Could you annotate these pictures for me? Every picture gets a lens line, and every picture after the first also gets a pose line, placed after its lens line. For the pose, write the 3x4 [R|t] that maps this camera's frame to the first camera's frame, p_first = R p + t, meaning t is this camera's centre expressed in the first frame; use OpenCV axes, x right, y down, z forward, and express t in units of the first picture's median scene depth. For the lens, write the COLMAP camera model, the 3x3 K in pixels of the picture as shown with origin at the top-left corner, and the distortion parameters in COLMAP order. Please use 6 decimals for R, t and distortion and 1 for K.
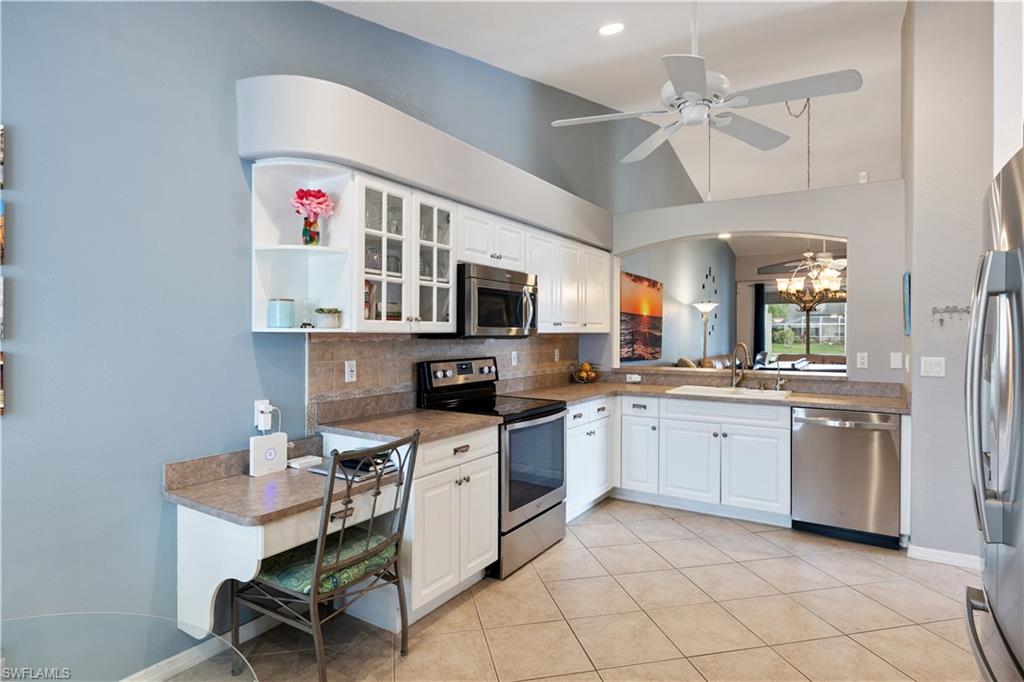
lens RADIAL K [[564.7, 0, 512.0], [0, 564.7, 341.0], [0, 0, 1]] dist [0.000245, -0.000020]
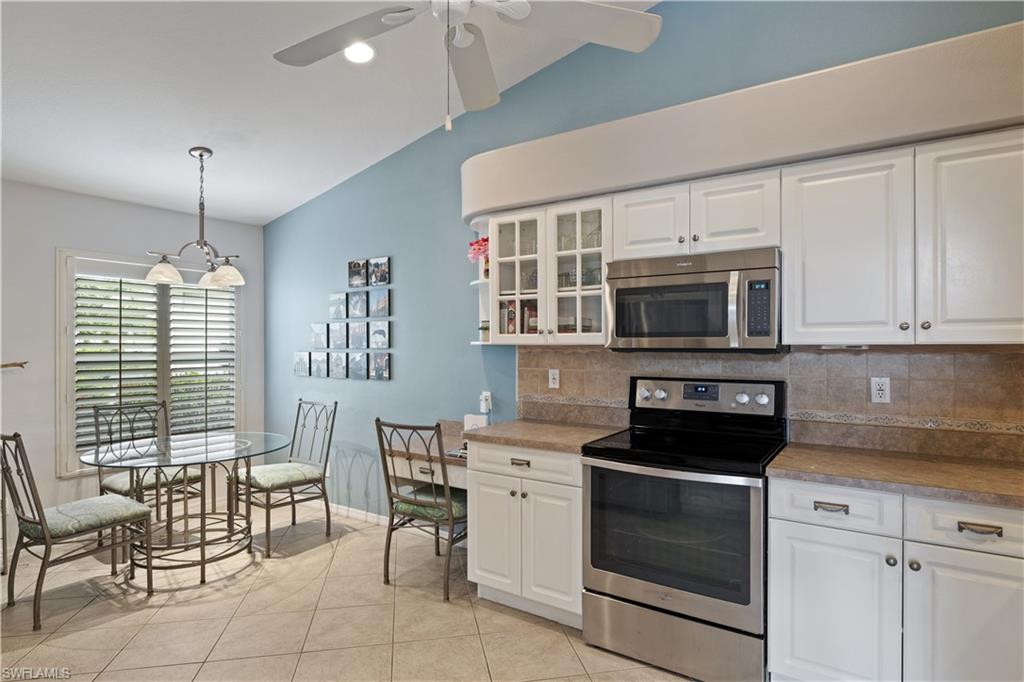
lens RADIAL K [[547.1, 0, 512.0], [0, 547.1, 341.0], [0, 0, 1]] dist [-0.062660, -0.000082]
pose [[-0.029332, -0.004573, -0.999559, 0.802931], [-0.010937, 0.999931, -0.004254, -0.016153], [0.999510, 0.010807, -0.029380, 0.944707]]
